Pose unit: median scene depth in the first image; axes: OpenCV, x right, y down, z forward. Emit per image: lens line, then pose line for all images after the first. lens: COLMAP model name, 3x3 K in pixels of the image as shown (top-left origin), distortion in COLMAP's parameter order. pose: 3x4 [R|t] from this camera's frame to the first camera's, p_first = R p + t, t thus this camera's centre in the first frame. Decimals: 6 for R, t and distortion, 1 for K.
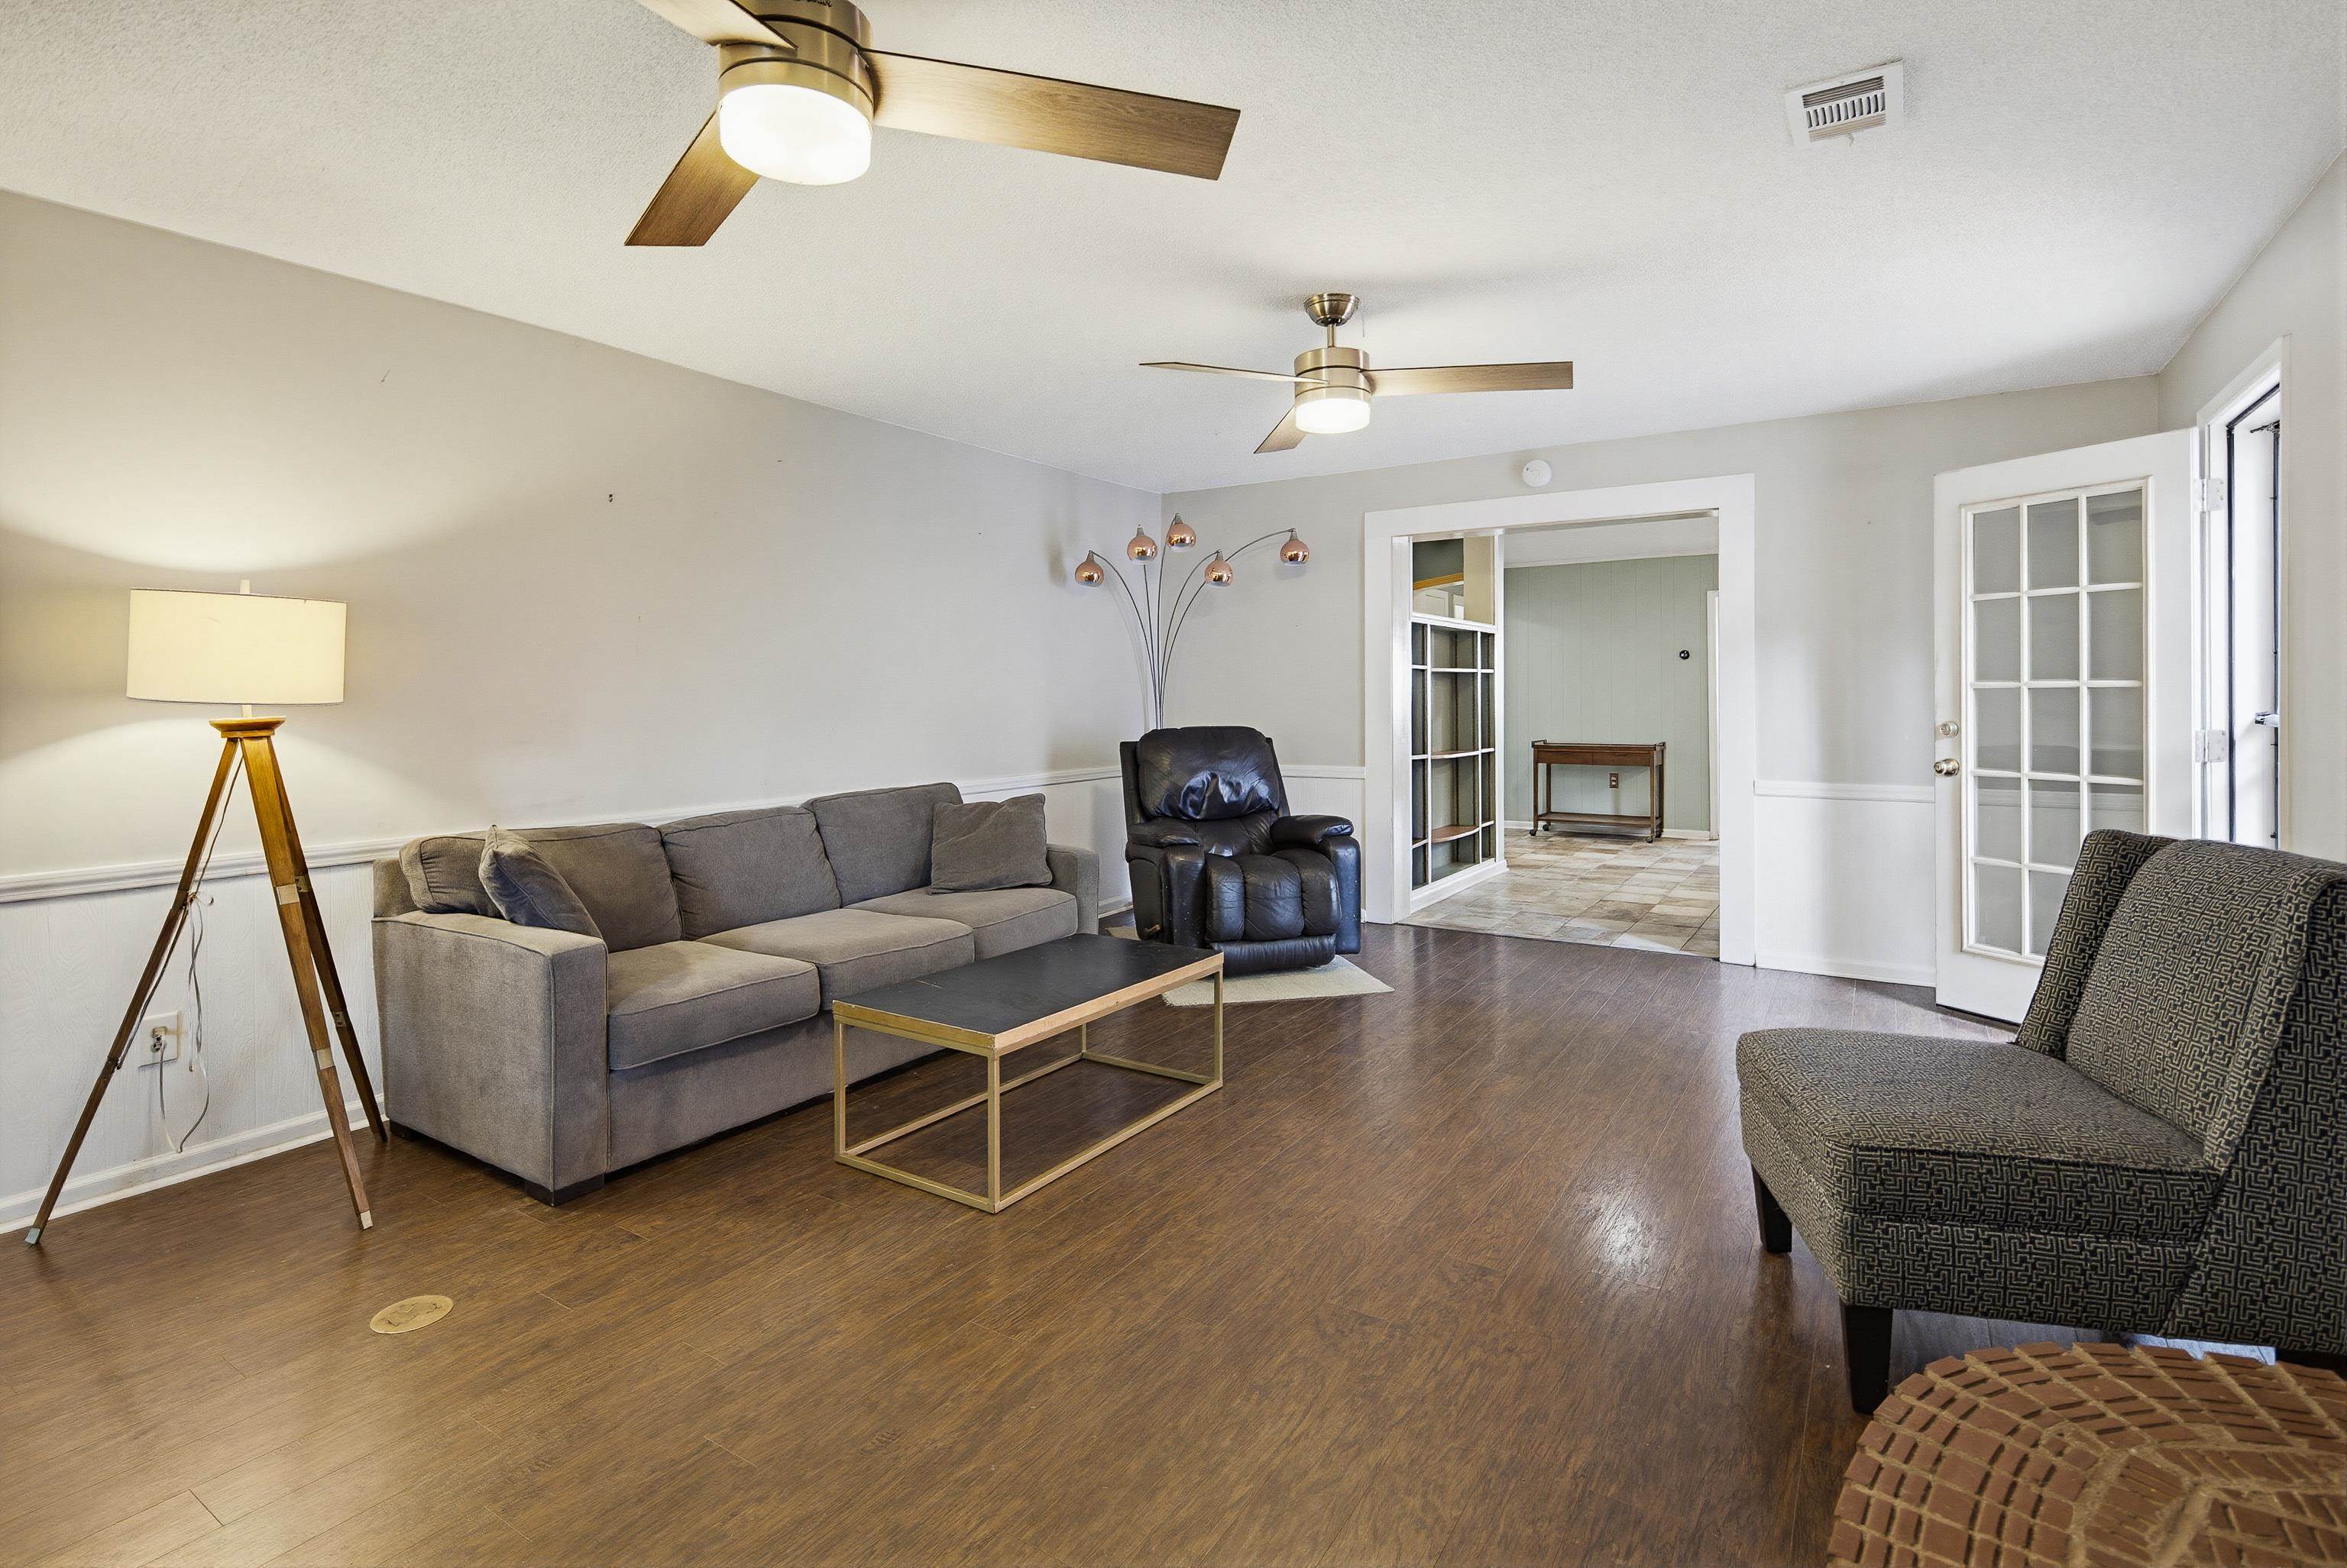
lens RADIAL K [[1130.1, 0, 1170.8], [0, 1130.1, 695.0], [0, 0, 1]] dist [0.003002, -0.002828]
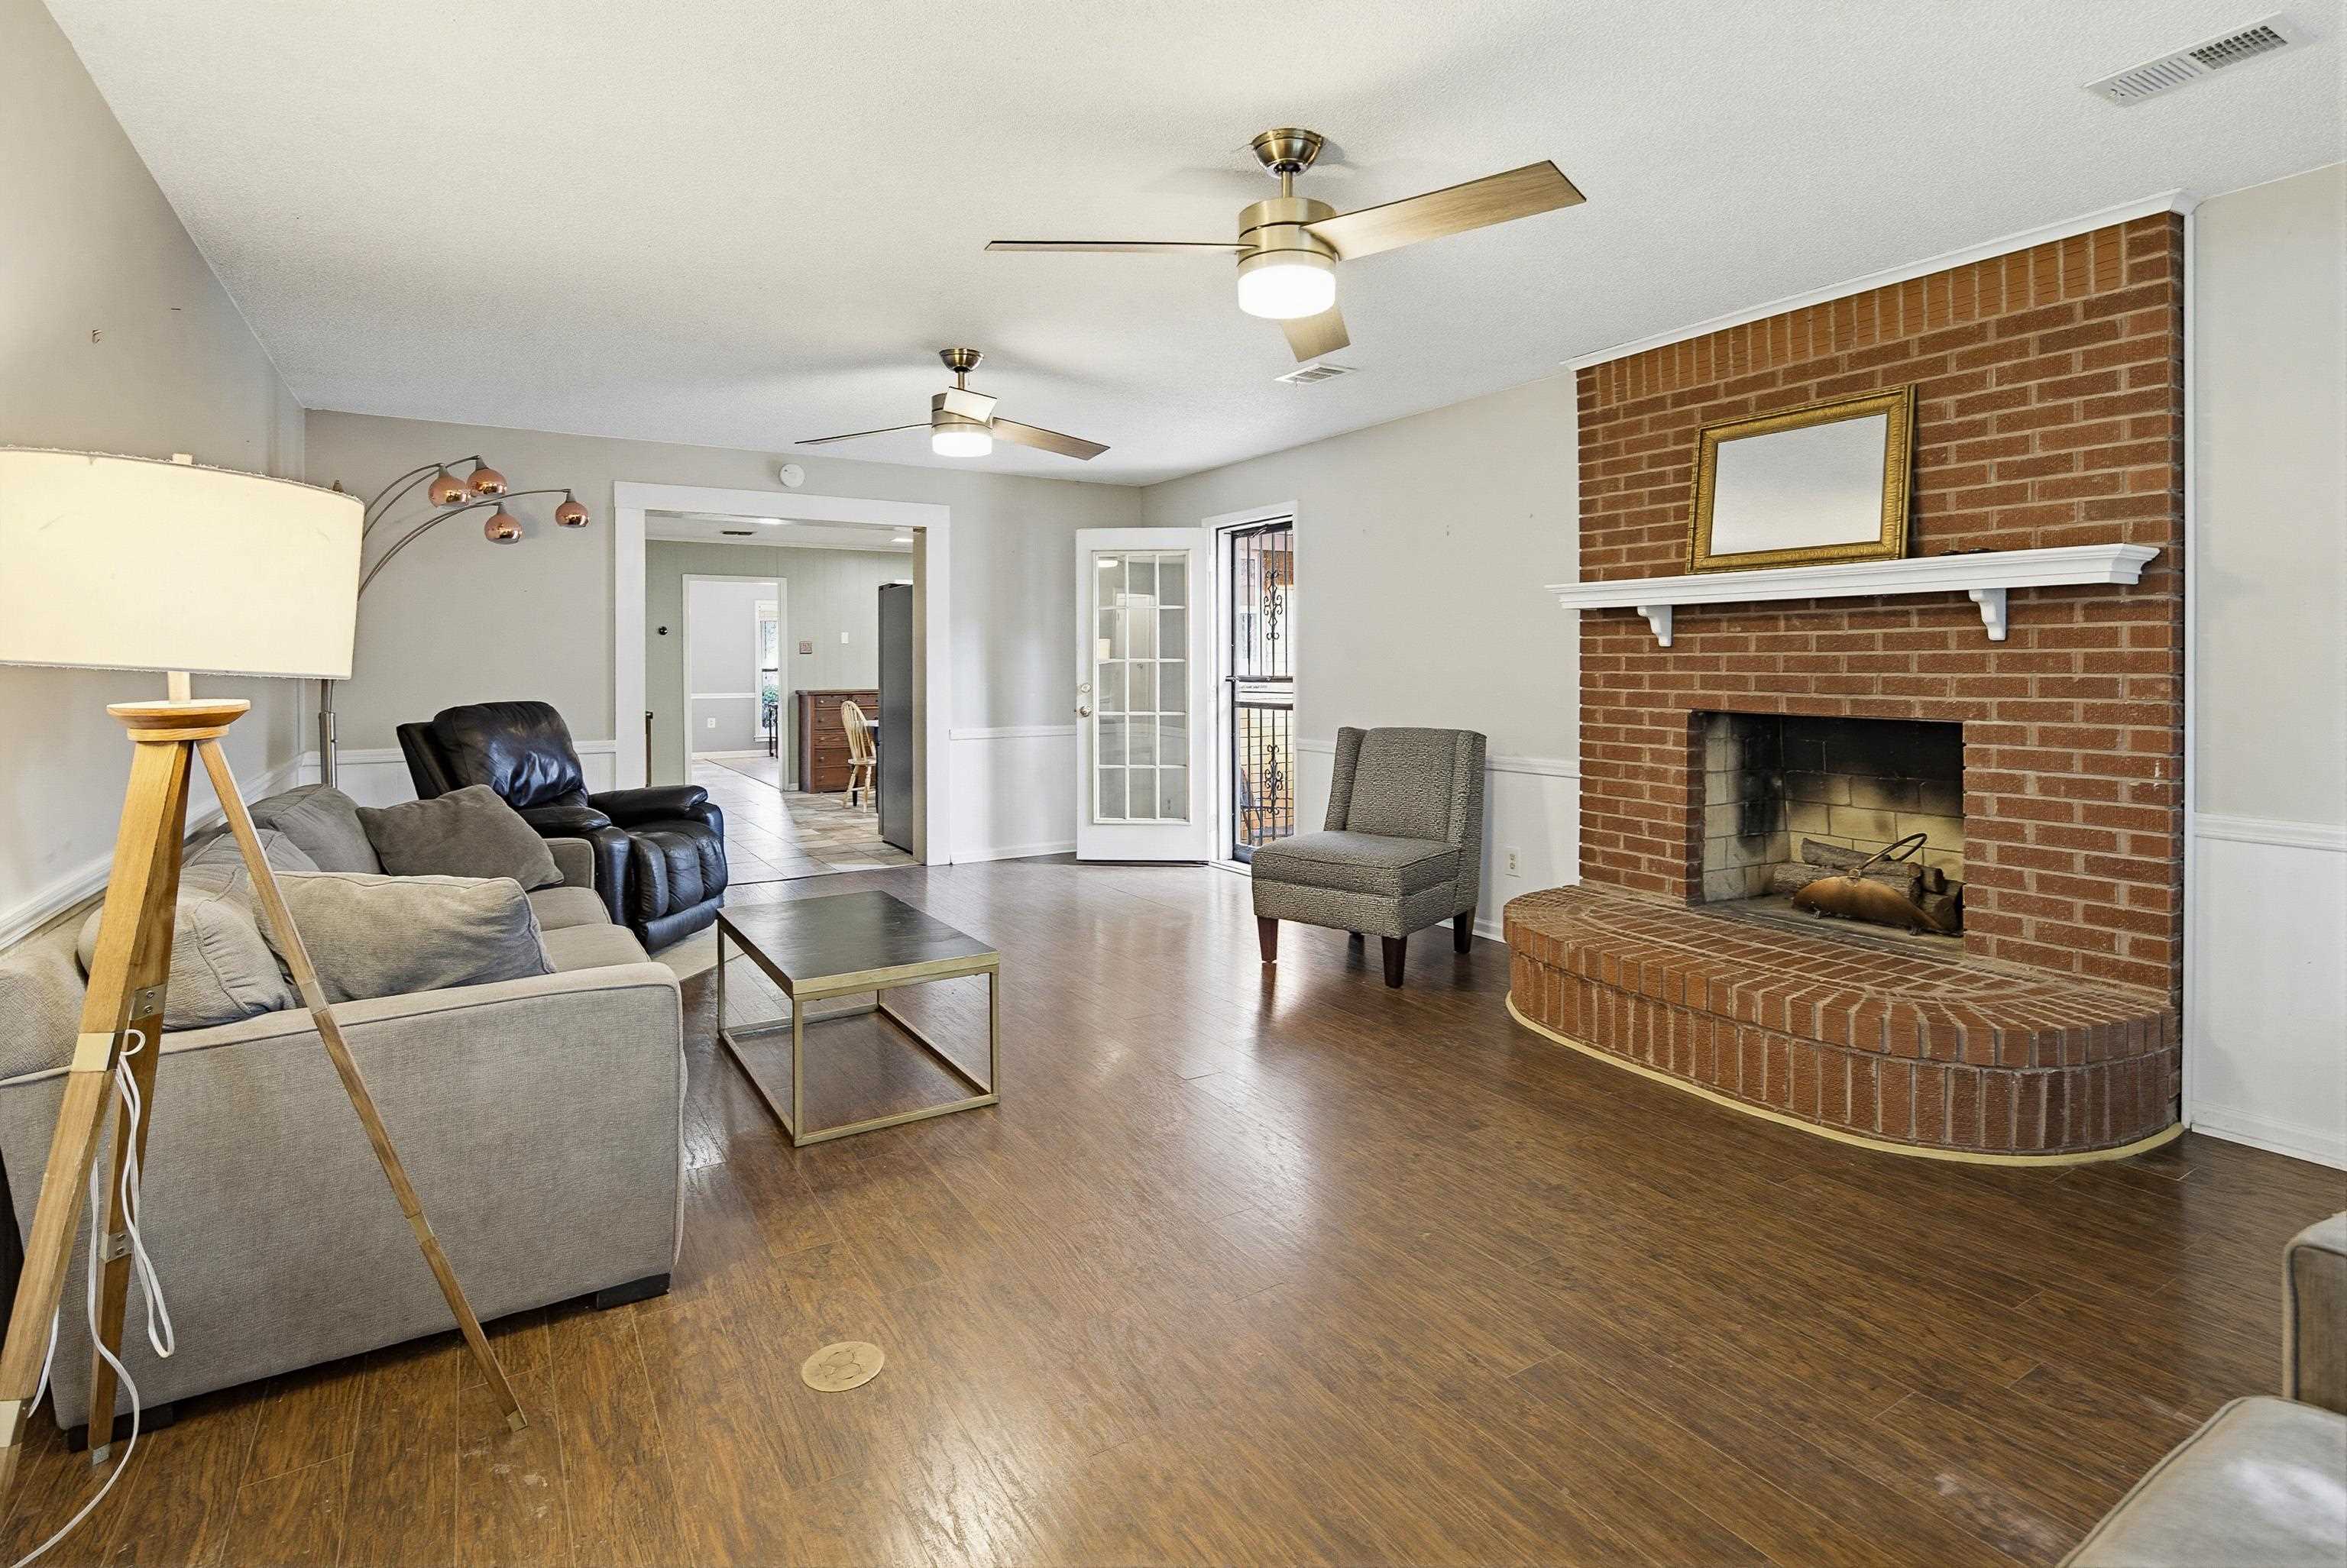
lens RADIAL K [[1130.1, 0, 1164.9], [0, 1130.1, 668.6], [0, 0, 1]] dist [0.003002, -0.002828]
pose [[0.426817, -0.000940, 0.904338, -0.622997], [0.000512, 1.000000, 0.000798, 0.000932], [-0.904338, 0.000123, 0.426817, 0.181275]]
